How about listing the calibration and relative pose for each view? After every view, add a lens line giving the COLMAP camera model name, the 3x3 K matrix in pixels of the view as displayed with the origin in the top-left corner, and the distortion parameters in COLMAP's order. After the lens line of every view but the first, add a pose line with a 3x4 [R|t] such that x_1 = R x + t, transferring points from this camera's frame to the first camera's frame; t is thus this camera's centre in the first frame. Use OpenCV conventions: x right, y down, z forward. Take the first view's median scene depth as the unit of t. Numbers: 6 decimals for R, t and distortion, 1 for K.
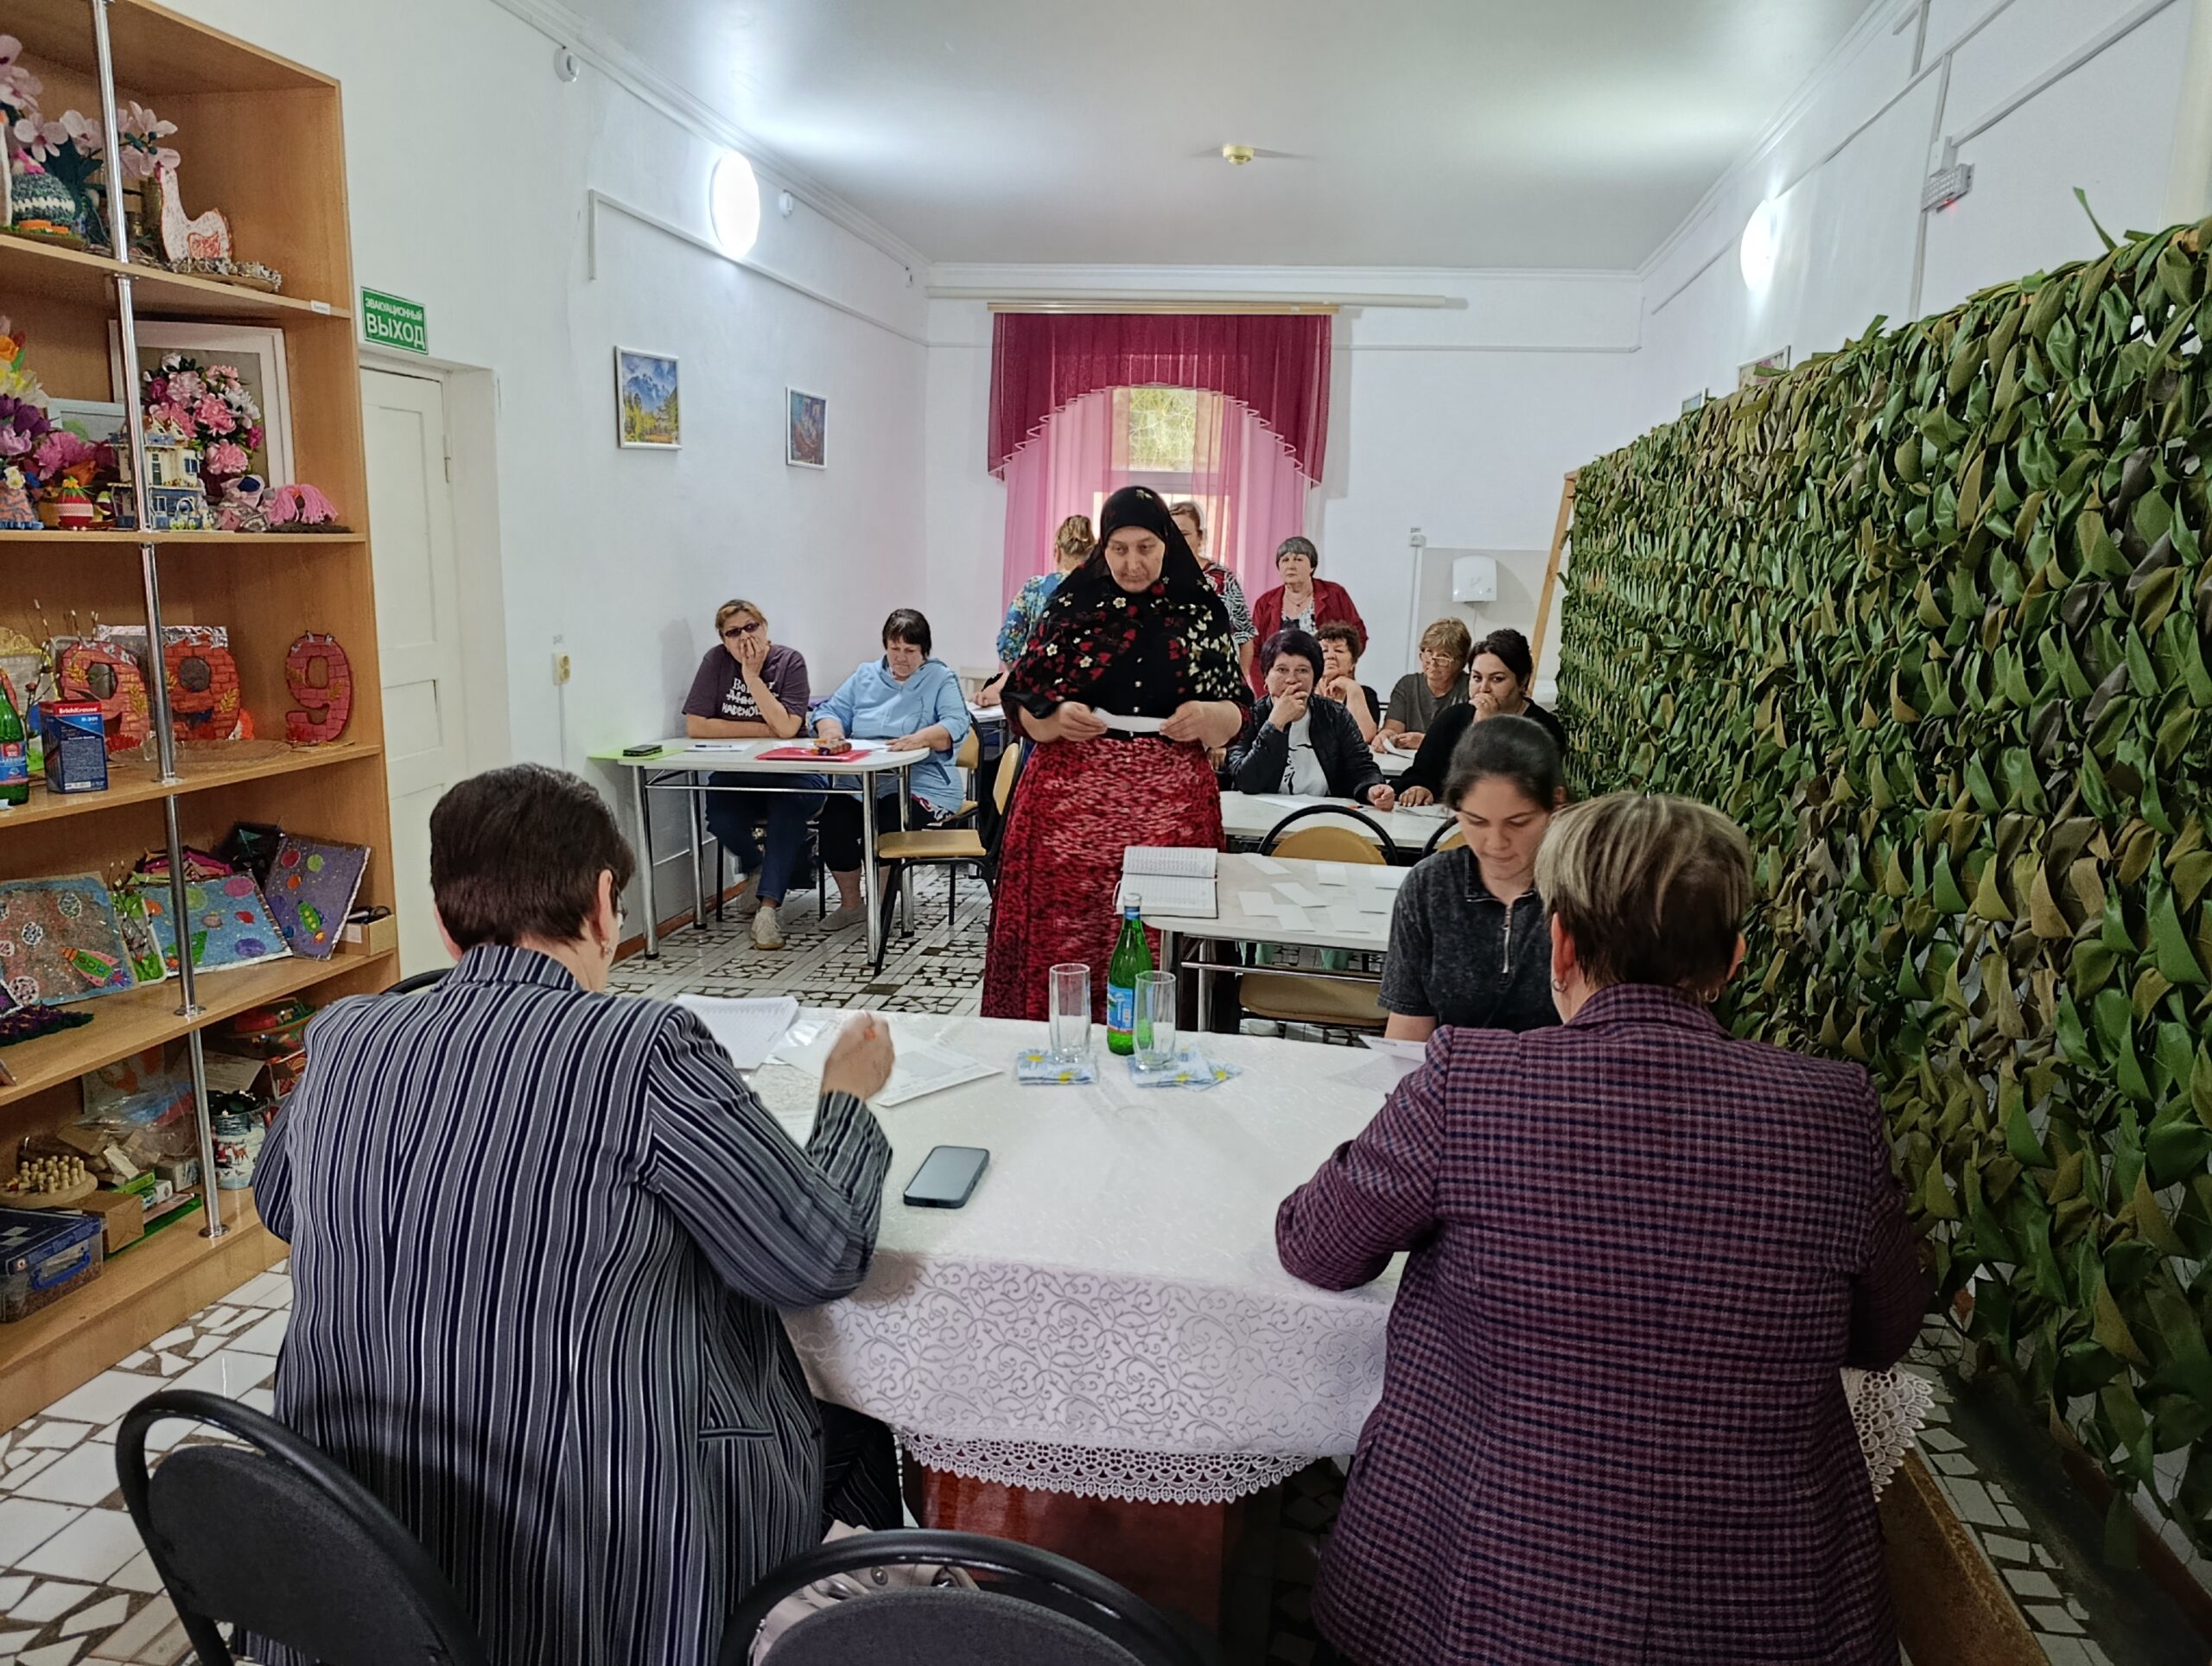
lens RADIAL K [[1536.2, 0, 1106.0], [0, 1536.2, 833.0], [0, 0, 1]] dist [0.012885, -0.017132]
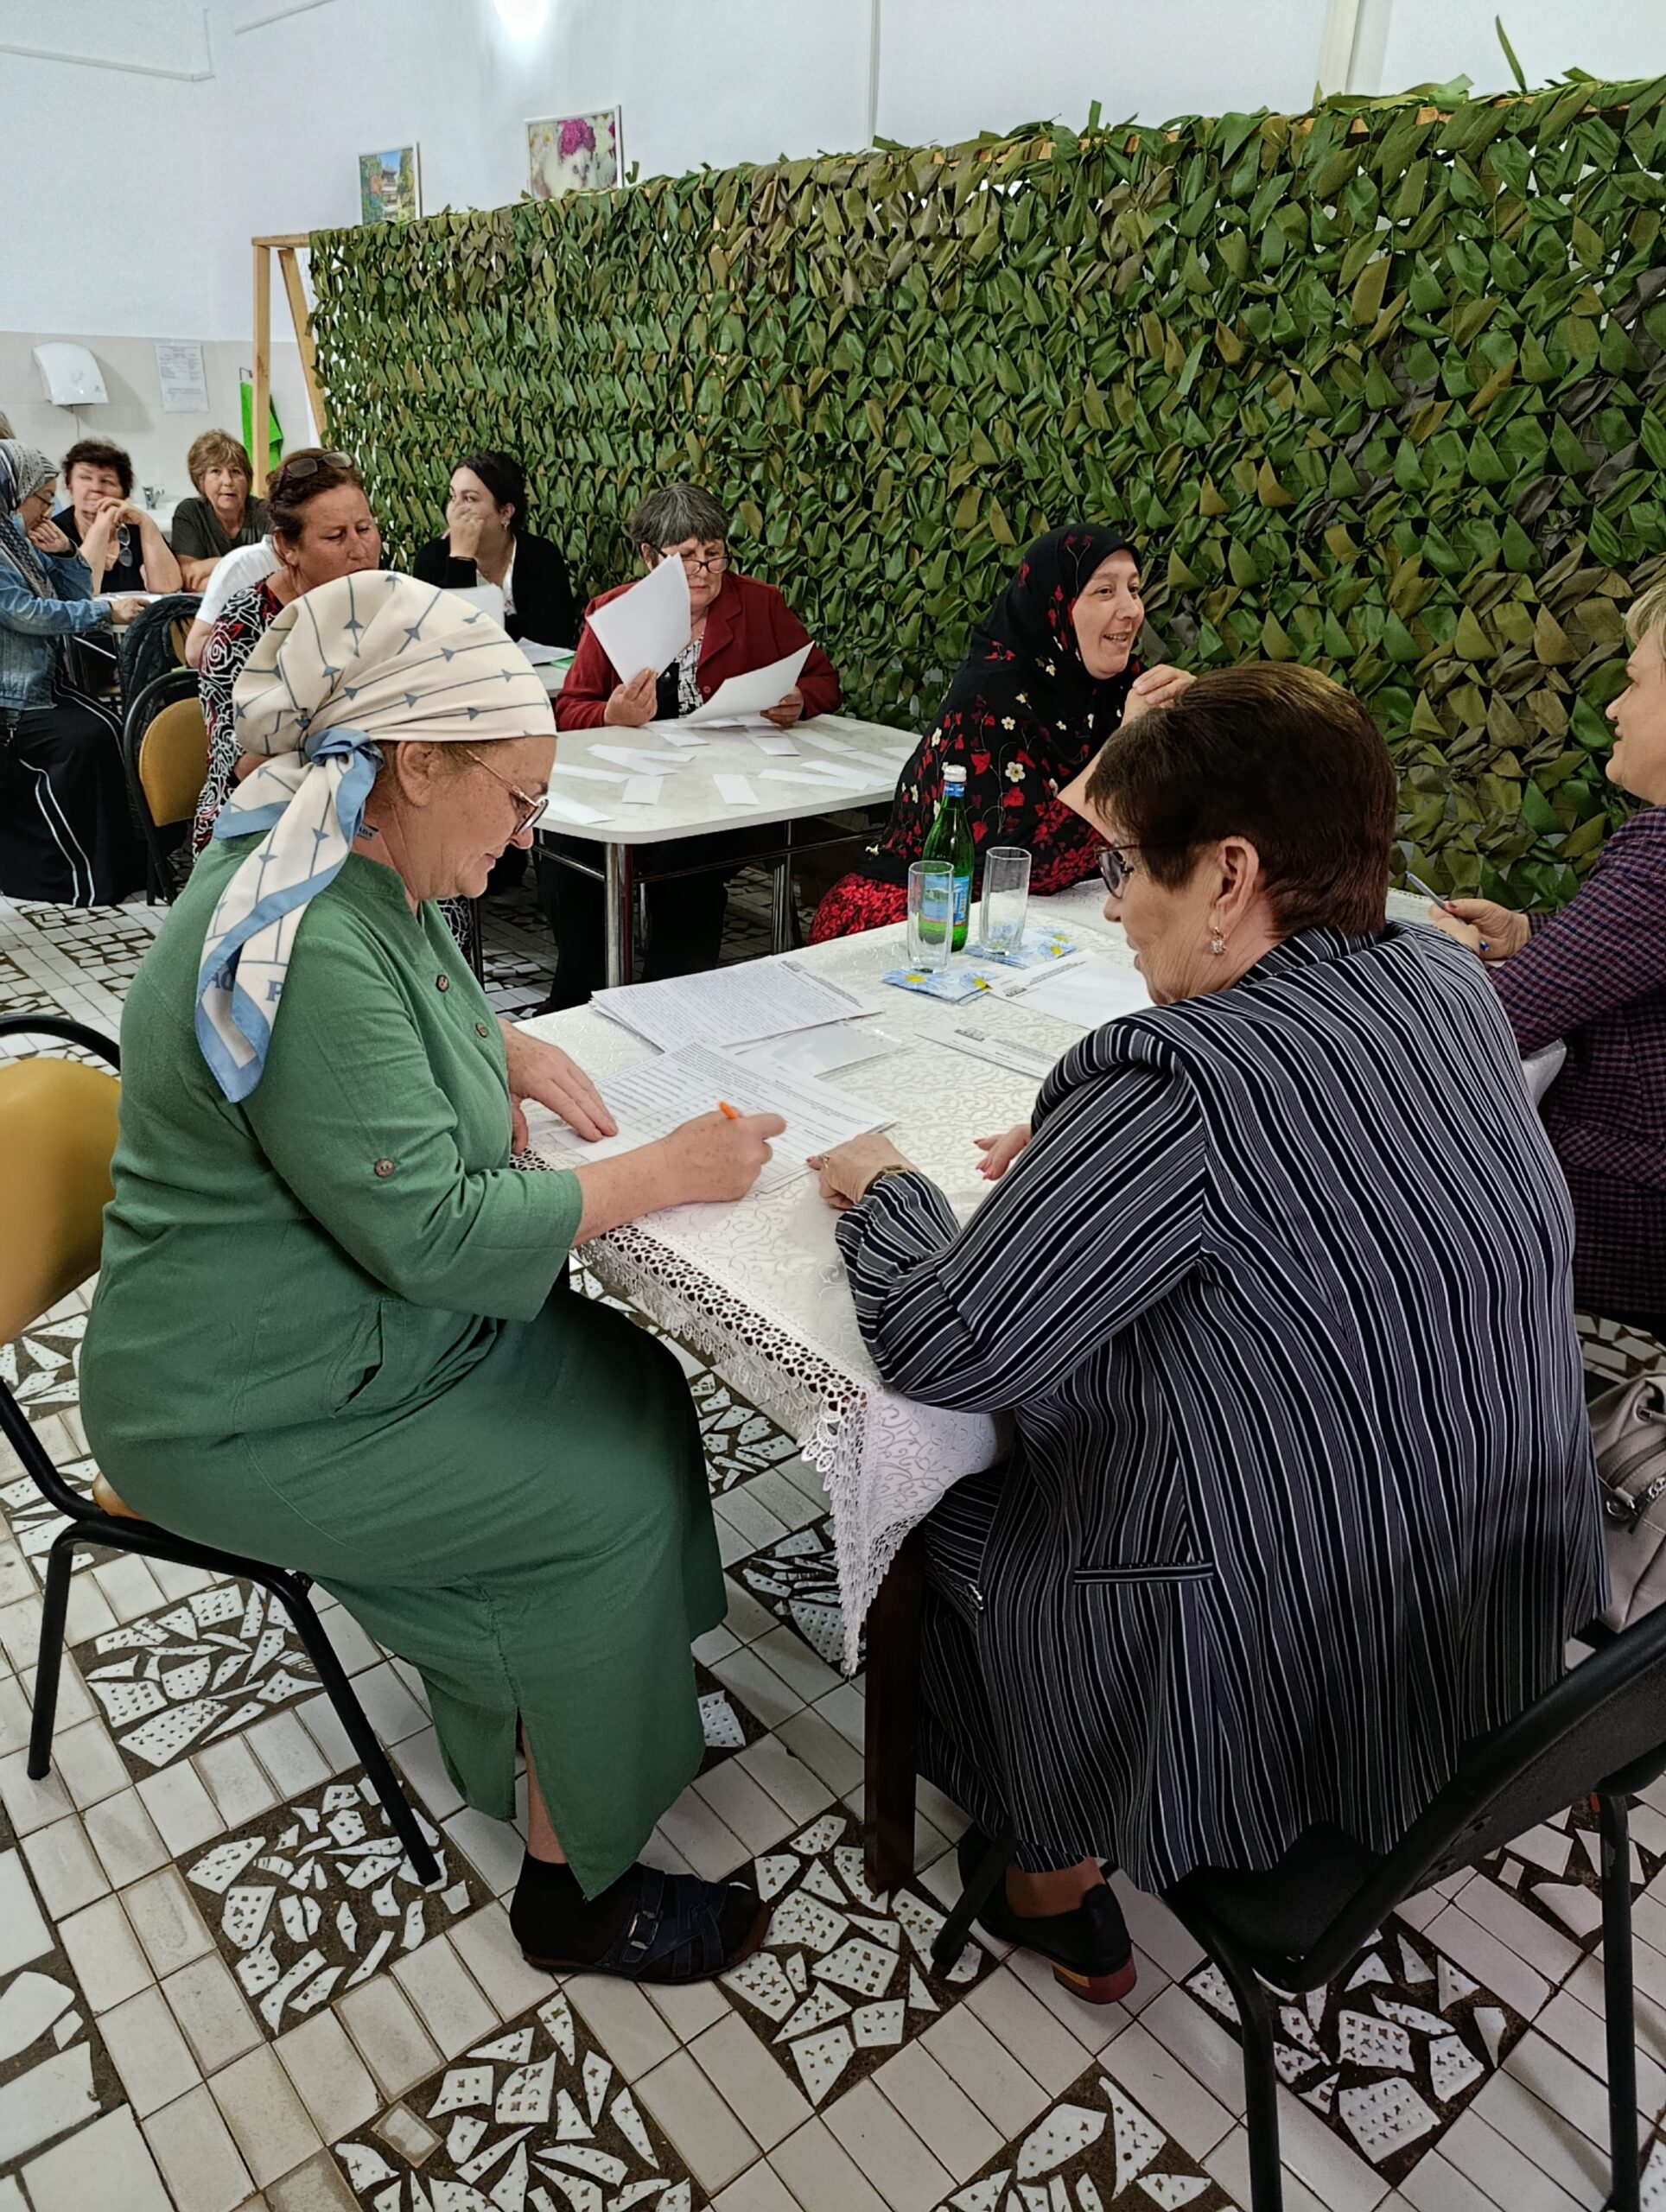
lens RADIAL K [[1536.2, 0, 828.9], [0, 1536.2, 1055.9], [0, 0, 1]] dist [0.012885, -0.017132]
pose [[0.637244, -0.315390, 0.703171, -0.193968], [0.126989, 0.942925, 0.307843, -0.024206], [-0.760127, -0.106876, 0.640924, 0.138426]]
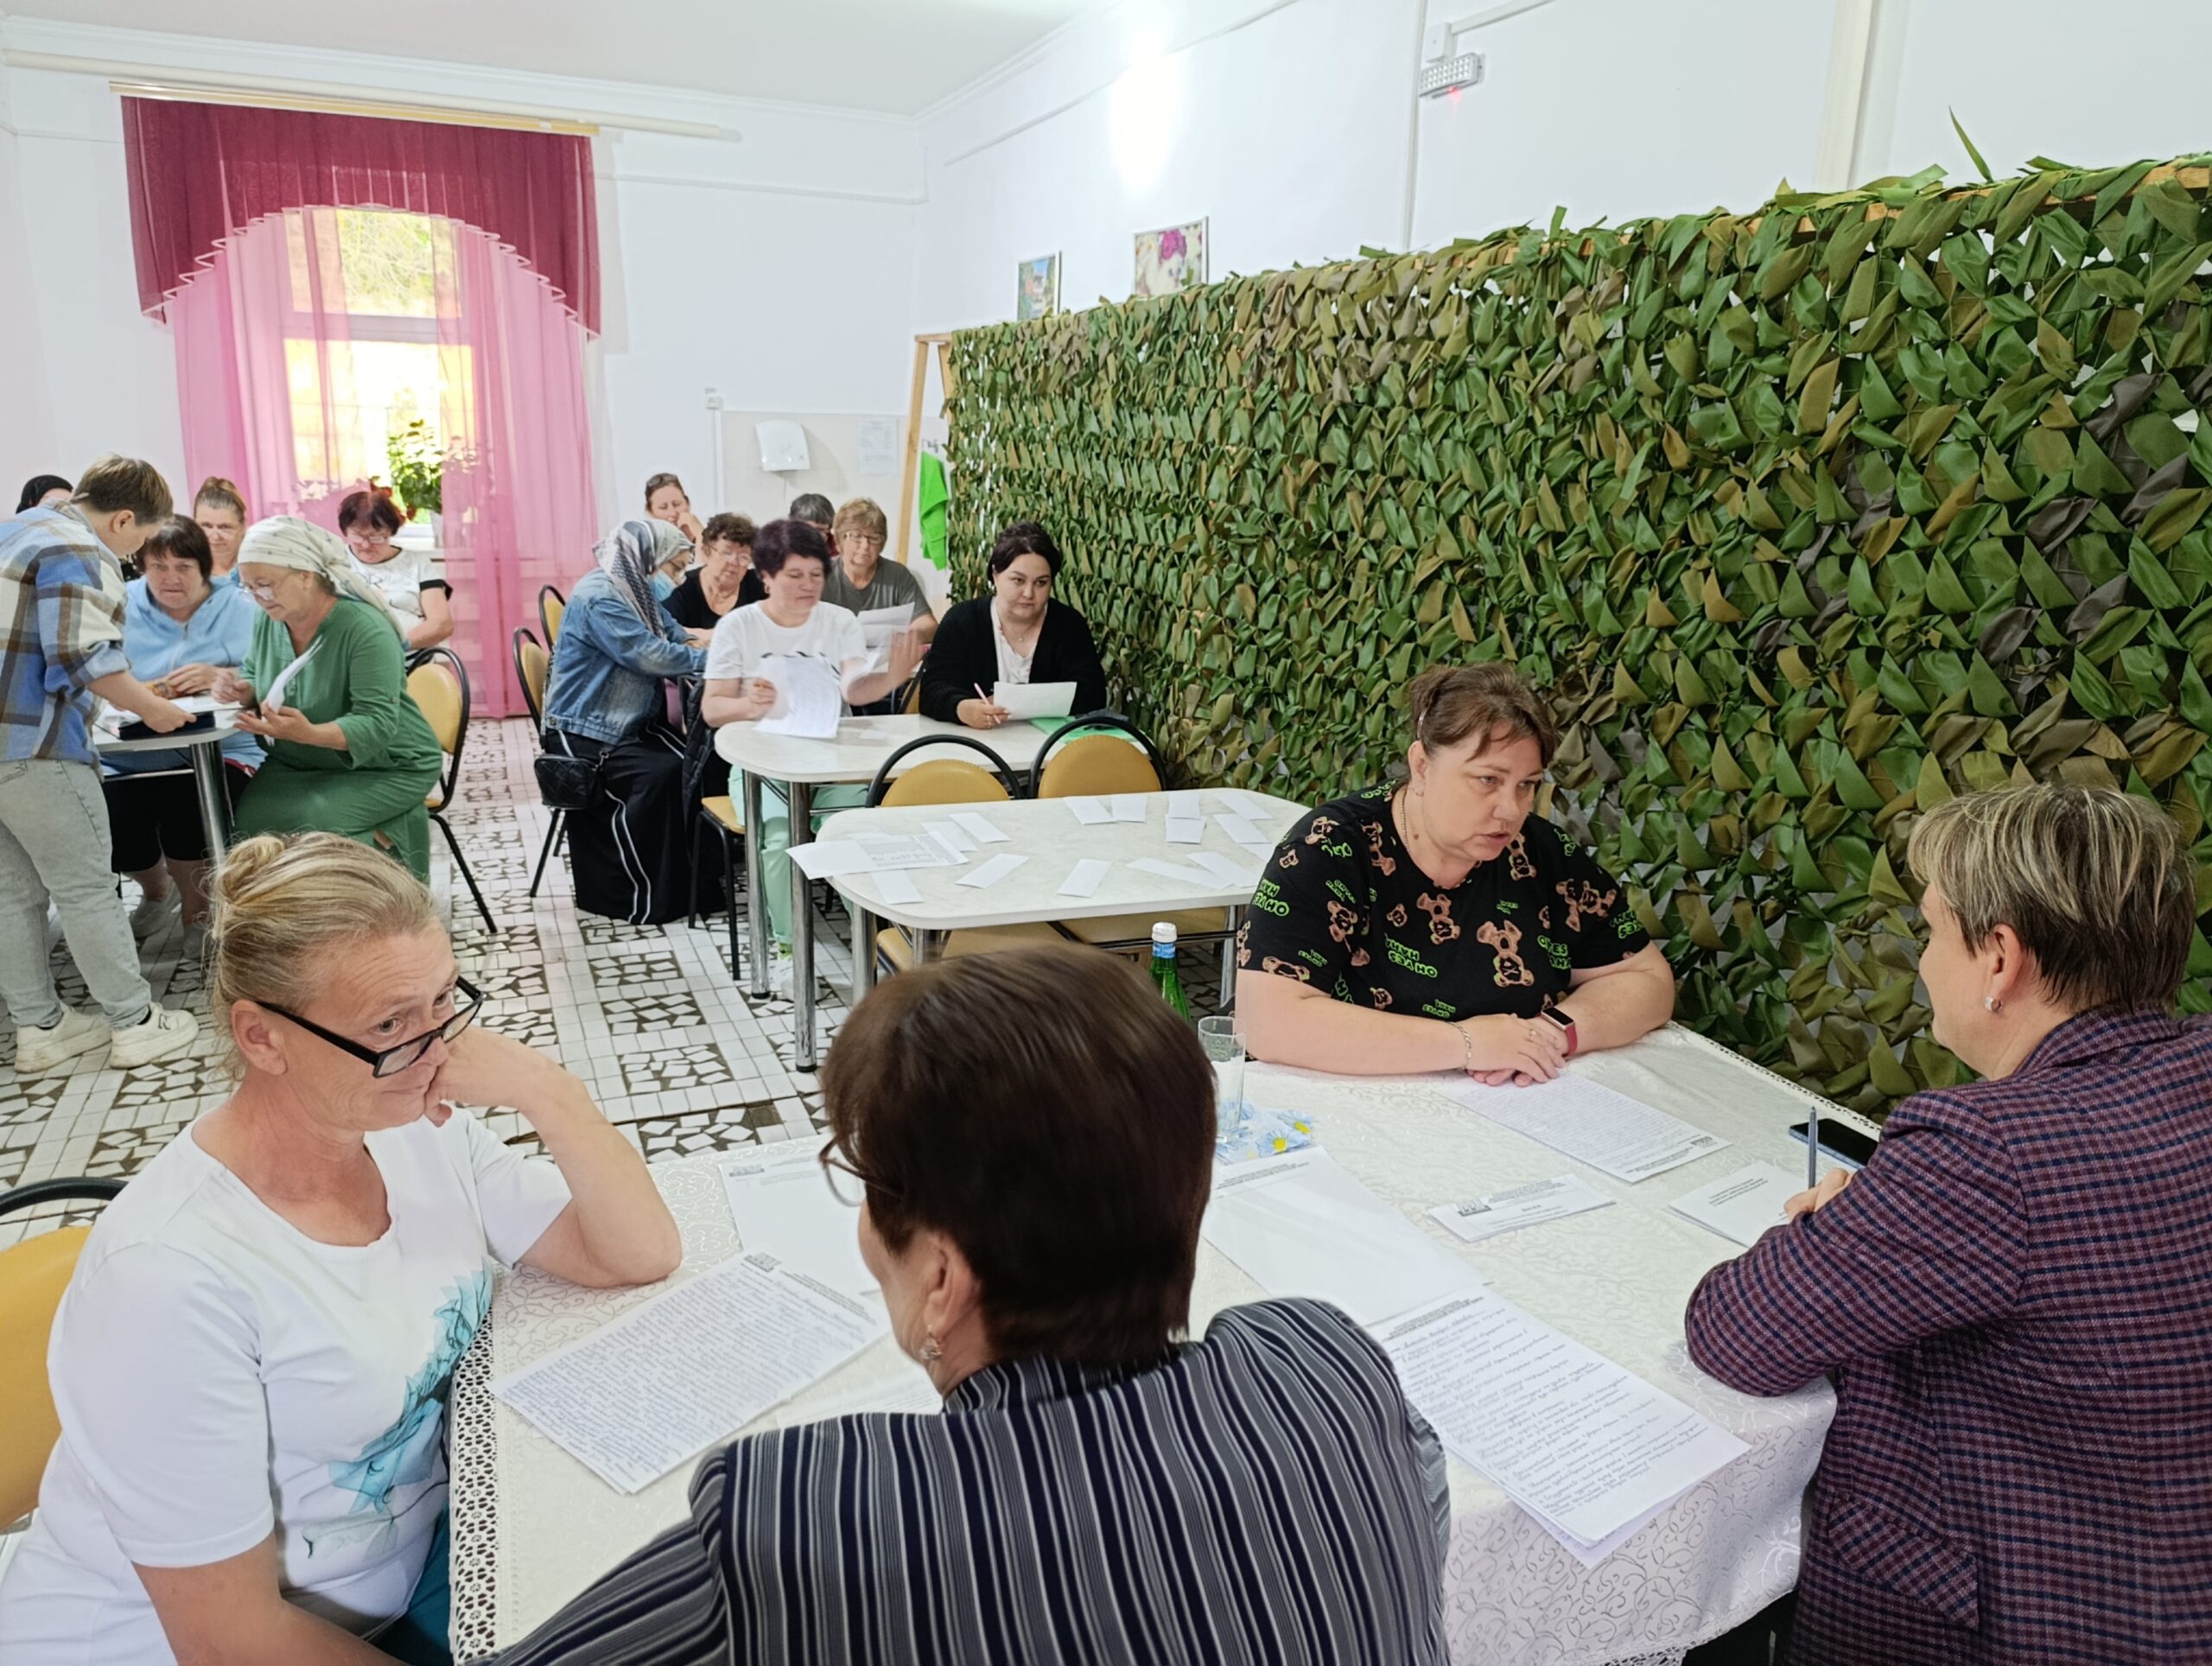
lens RADIAL K [[1519.1, 0, 1109.6], [0, 1519.1, 781.8], [0, 0, 1]] dist [0.049863, -0.054019]
pose [[0.839432, -0.139243, 0.525324, -0.112875], [0.102712, 0.989848, 0.098244, -0.032346], [-0.533670, -0.028512, 0.845212, 0.104620]]
